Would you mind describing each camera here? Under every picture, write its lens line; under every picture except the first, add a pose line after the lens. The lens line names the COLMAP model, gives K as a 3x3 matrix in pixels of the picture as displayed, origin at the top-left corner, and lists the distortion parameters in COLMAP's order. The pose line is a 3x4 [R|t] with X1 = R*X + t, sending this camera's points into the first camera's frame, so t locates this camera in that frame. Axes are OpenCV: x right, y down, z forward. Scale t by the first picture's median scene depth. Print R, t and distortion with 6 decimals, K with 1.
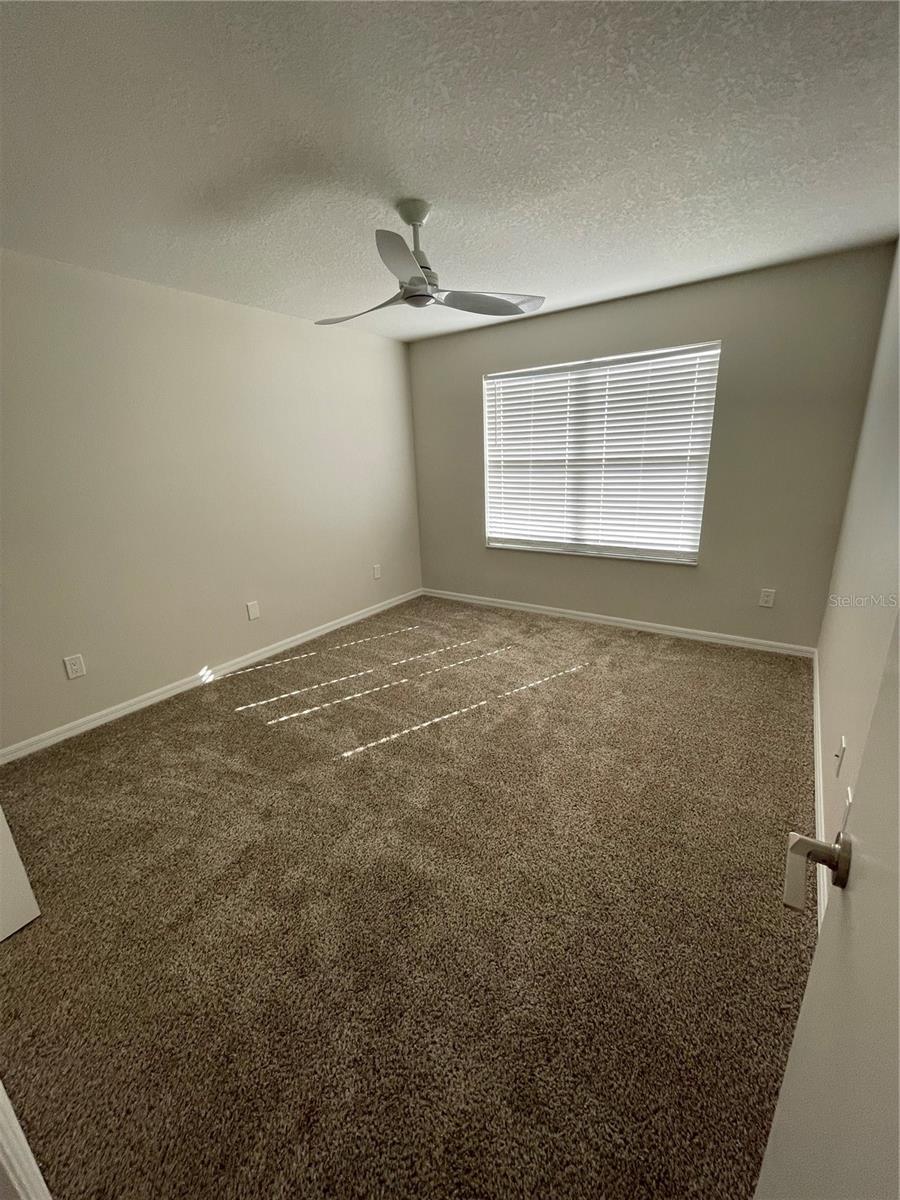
lens RADIAL K [[483.0, 0, 447.0], [0, 483.0, 604.7], [0, 0, 1]] dist [-0.005237, -0.000004]
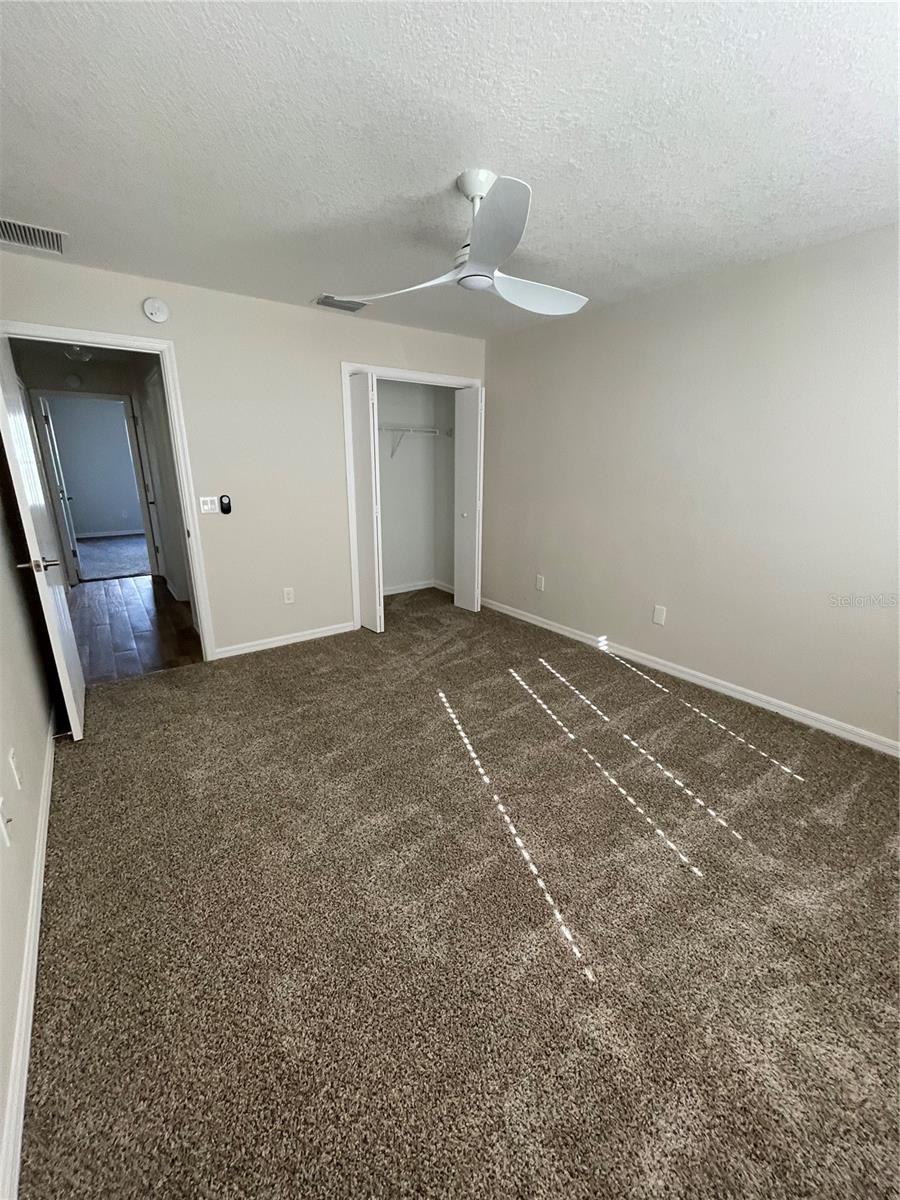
lens RADIAL K [[483.0, 0, 445.9], [0, 483.0, 600.0], [0, 0, 1]] dist [-0.005237, -0.000004]
pose [[-0.320415, 0.301211, -0.898112, 0.588841], [-0.278173, 0.876379, 0.393165, -0.278081], [0.905513, 0.375807, -0.197016, 0.834136]]
